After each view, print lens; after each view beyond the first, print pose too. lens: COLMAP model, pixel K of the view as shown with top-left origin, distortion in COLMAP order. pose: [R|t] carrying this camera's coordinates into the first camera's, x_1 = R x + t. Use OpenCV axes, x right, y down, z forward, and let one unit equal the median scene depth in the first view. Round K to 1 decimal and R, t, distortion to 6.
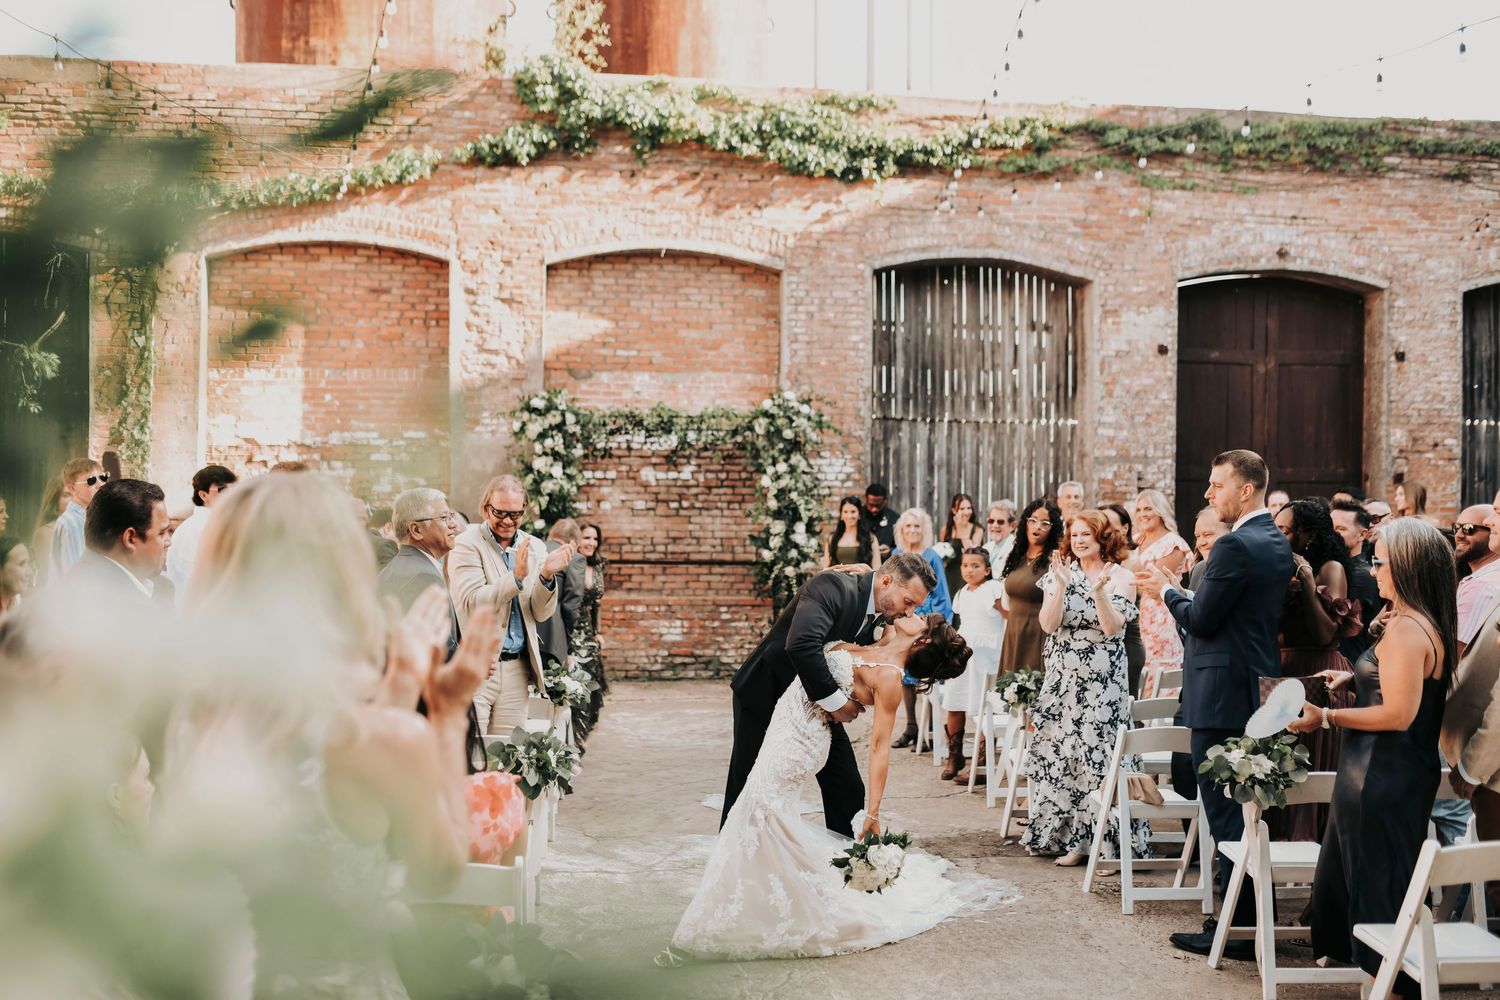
lens RADIAL K [[1464.6, 0, 750.0], [0, 1464.6, 504.3], [0, 0, 1]] dist [-0.061385, 0.000000]
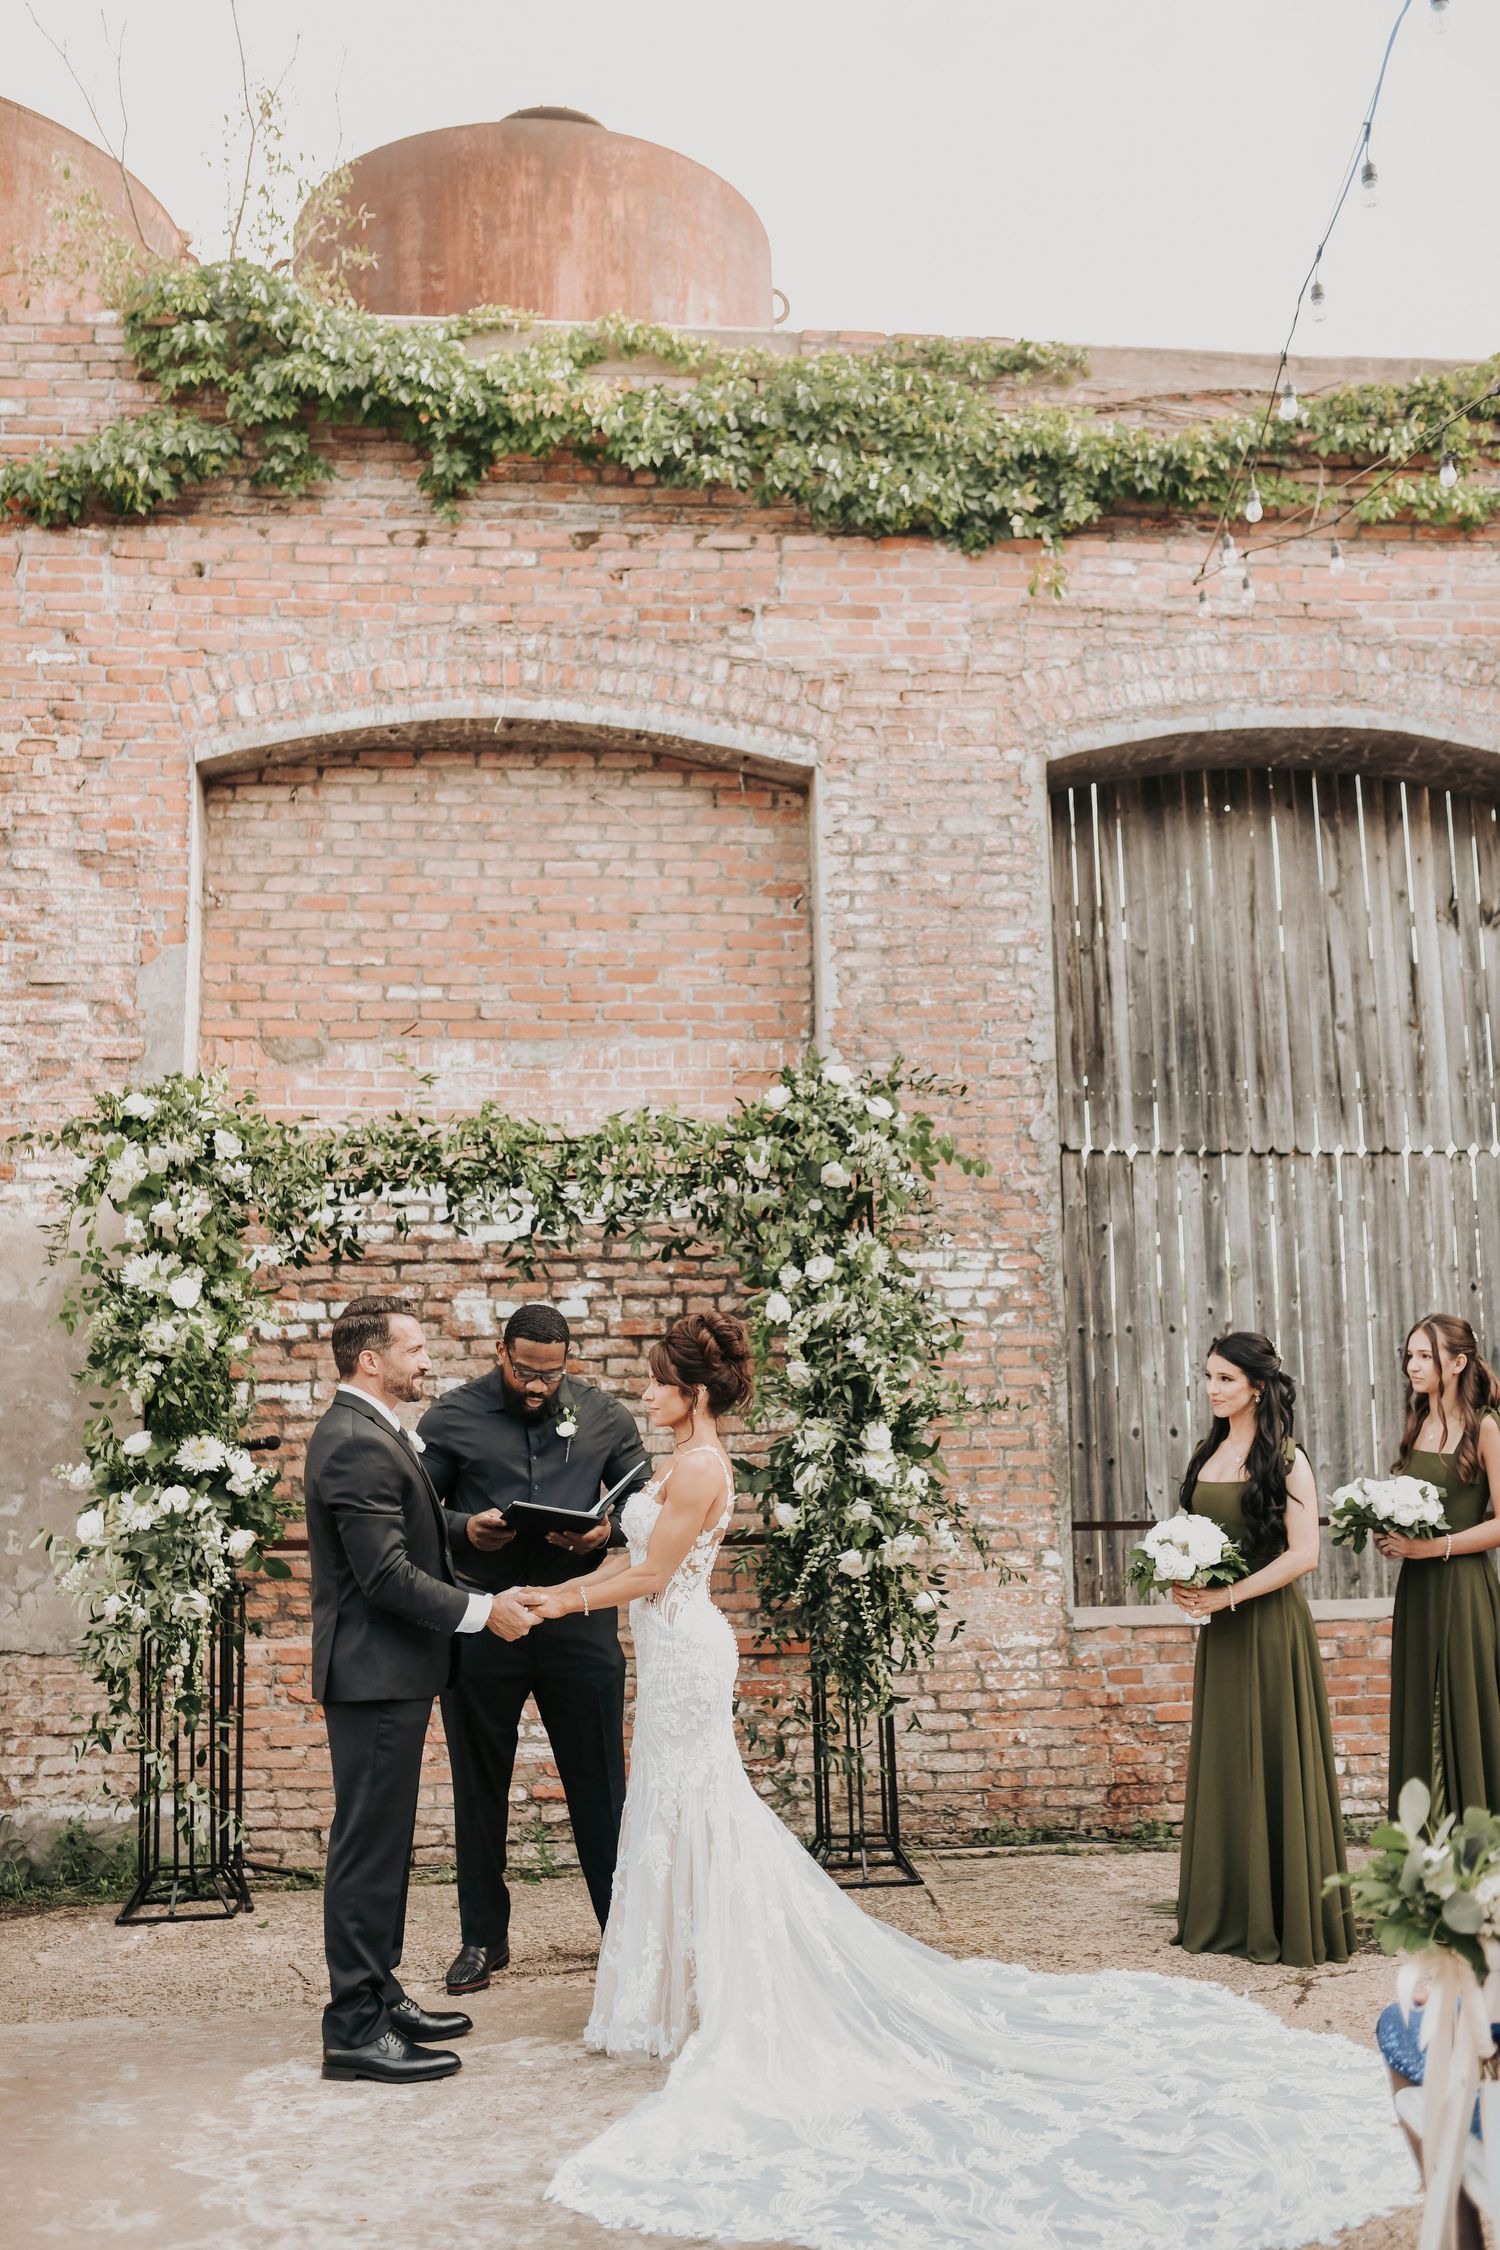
lens RADIAL K [[2196.9, 0, 743.8], [0, 2196.9, 1120.2], [0, 0, 1]] dist [-0.061385, 0.000000]
pose [[0.998980, -0.030258, -0.033532, 0.020786], [0.025311, 0.989935, -0.139242, 0.012515], [0.037407, 0.138251, 0.989691, 0.437894]]
